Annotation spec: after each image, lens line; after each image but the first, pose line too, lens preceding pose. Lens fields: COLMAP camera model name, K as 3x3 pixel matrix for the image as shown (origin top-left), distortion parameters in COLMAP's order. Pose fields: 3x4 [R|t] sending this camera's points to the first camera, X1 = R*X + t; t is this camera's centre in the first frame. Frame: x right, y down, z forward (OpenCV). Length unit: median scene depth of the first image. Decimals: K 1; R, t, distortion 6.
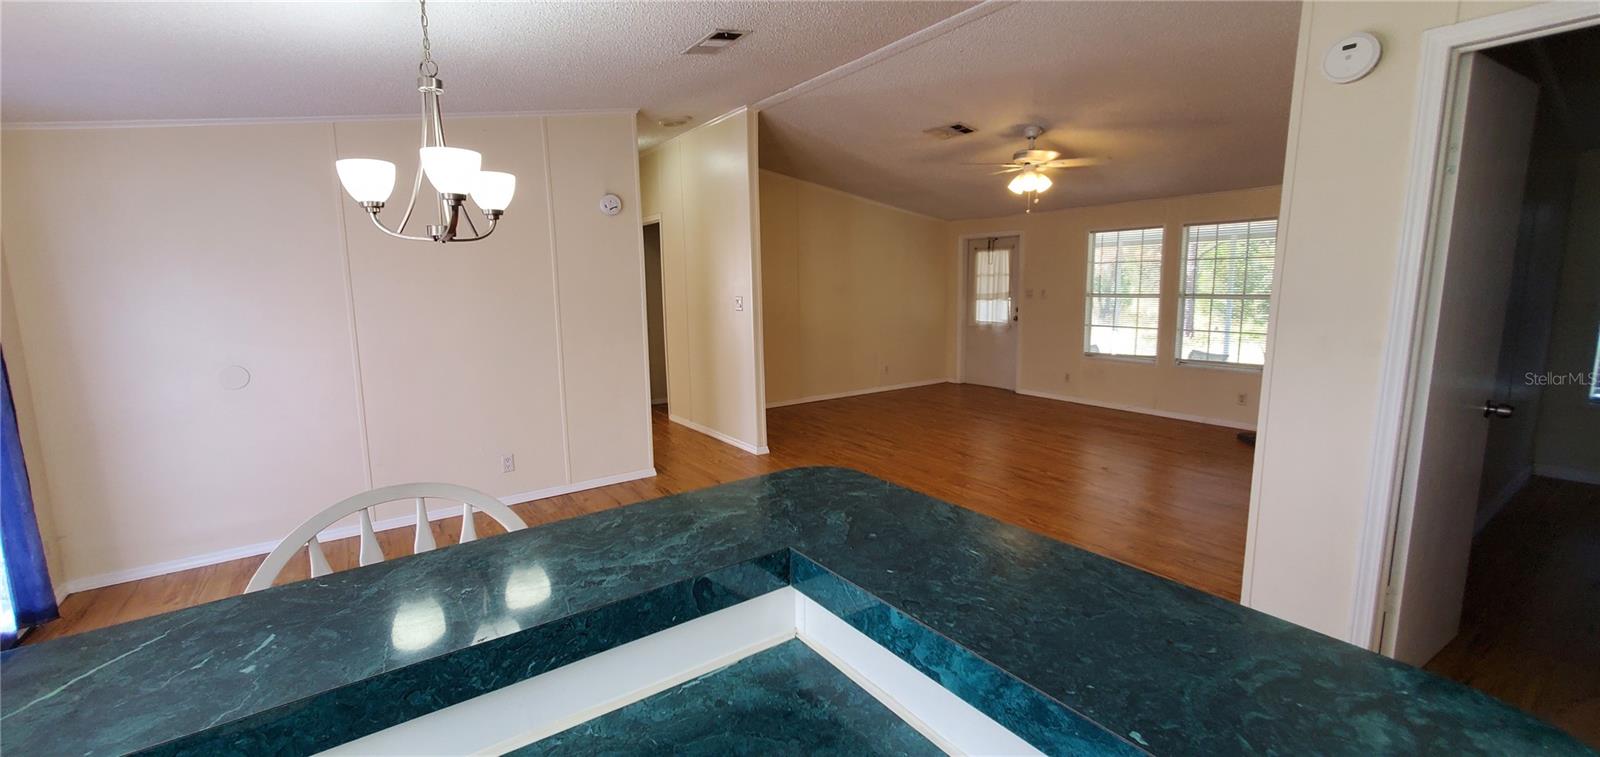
lens RADIAL K [[641.0, 0, 800.0], [0, 641.0, 378.5], [0, 0, 1]] dist [0.005400, -0.000085]
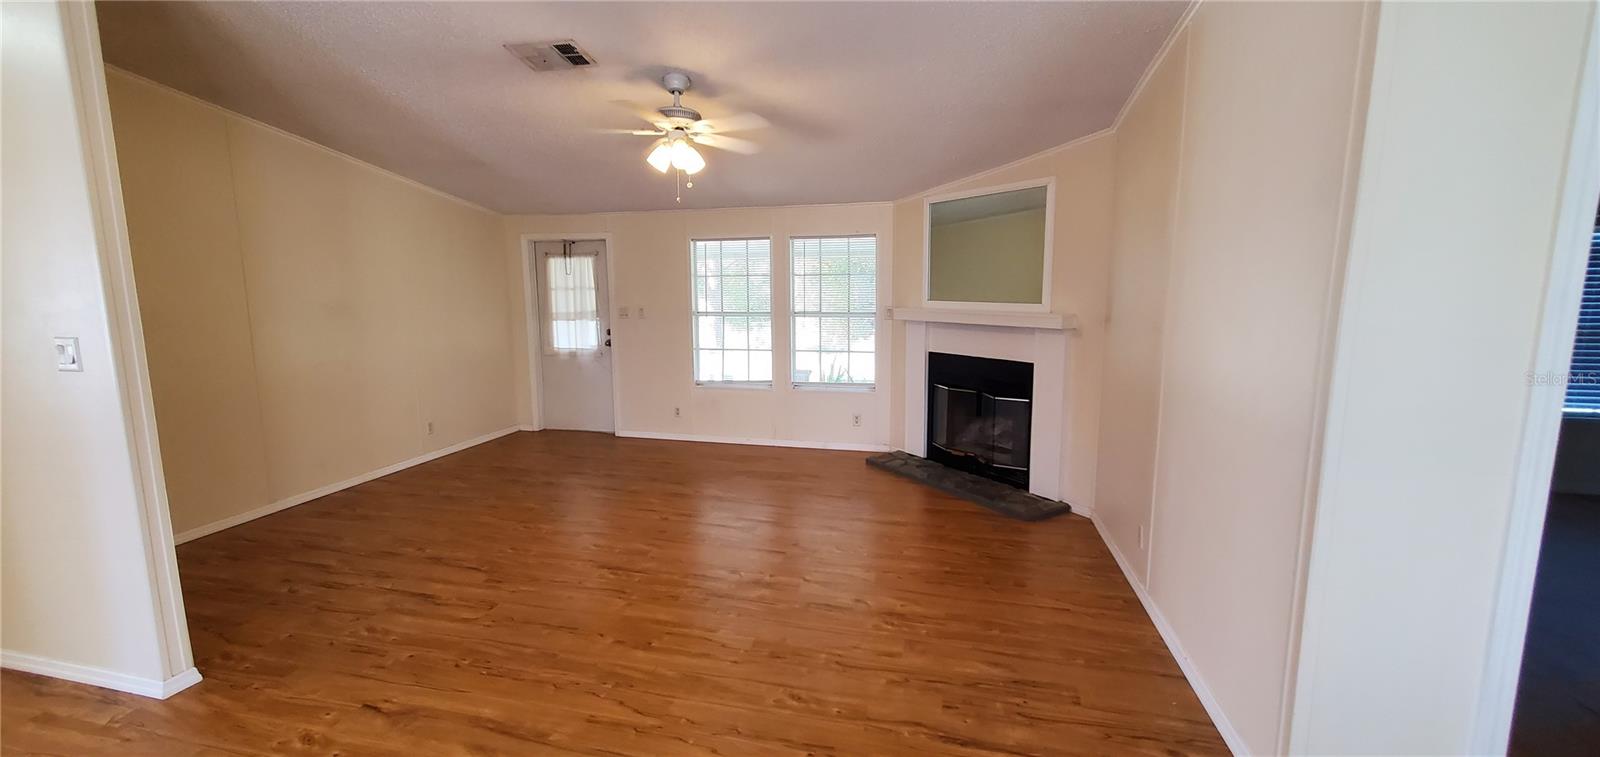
lens RADIAL K [[638.2, 0, 778.0], [0, 638.2, 370.2], [0, 0, 1]] dist [0.009184, -0.000137]
pose [[0.770159, -0.071055, 0.633882, -0.005167], [0.089765, 0.995960, 0.002578, -0.044935], [-0.631505, 0.054915, 0.773425, 0.264286]]
